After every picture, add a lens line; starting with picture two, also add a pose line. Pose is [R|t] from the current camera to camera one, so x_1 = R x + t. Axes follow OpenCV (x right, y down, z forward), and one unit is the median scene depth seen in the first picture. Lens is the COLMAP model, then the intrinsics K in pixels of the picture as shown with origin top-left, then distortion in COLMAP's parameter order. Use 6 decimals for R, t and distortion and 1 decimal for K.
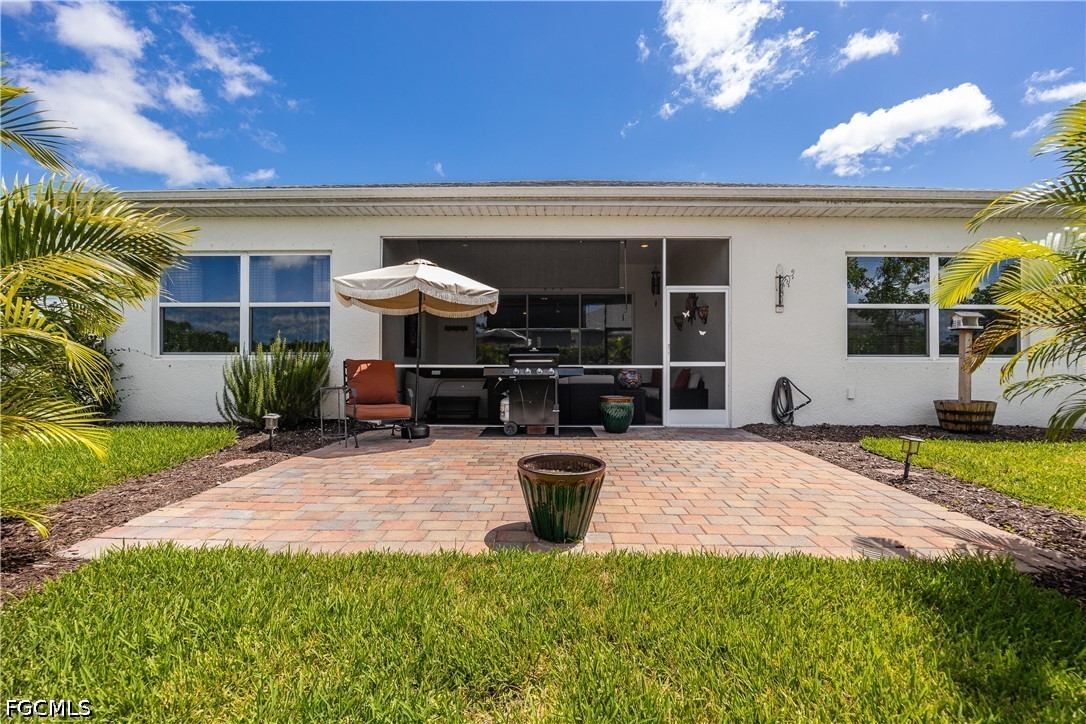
lens RADIAL K [[450.4, 0, 543.0], [0, 450.4, 362.0], [0, 0, 1]] dist [-0.017064, -0.000026]
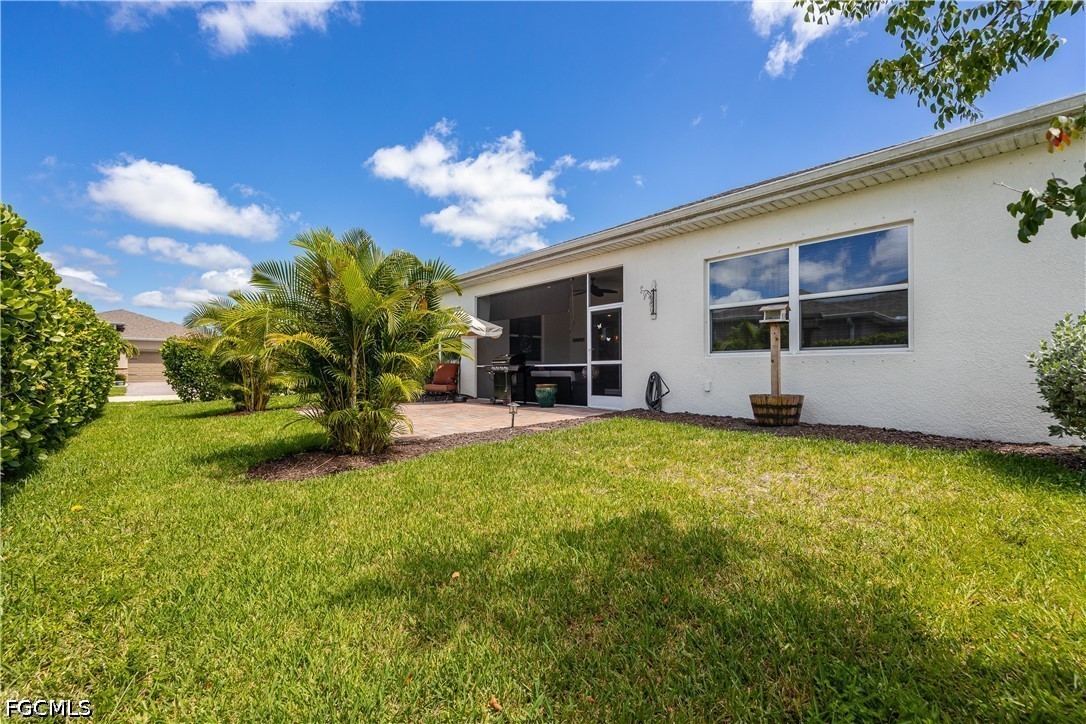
lens RADIAL K [[433.2, 0, 543.7], [0, 433.2, 364.8], [0, 0, 1]] dist [0.000983, -0.000047]
pose [[0.698820, -0.013993, -0.715161, 1.170192], [0.017742, 0.999840, -0.002226, 0.011712], [0.715078, -0.011133, 0.698956, -0.048595]]
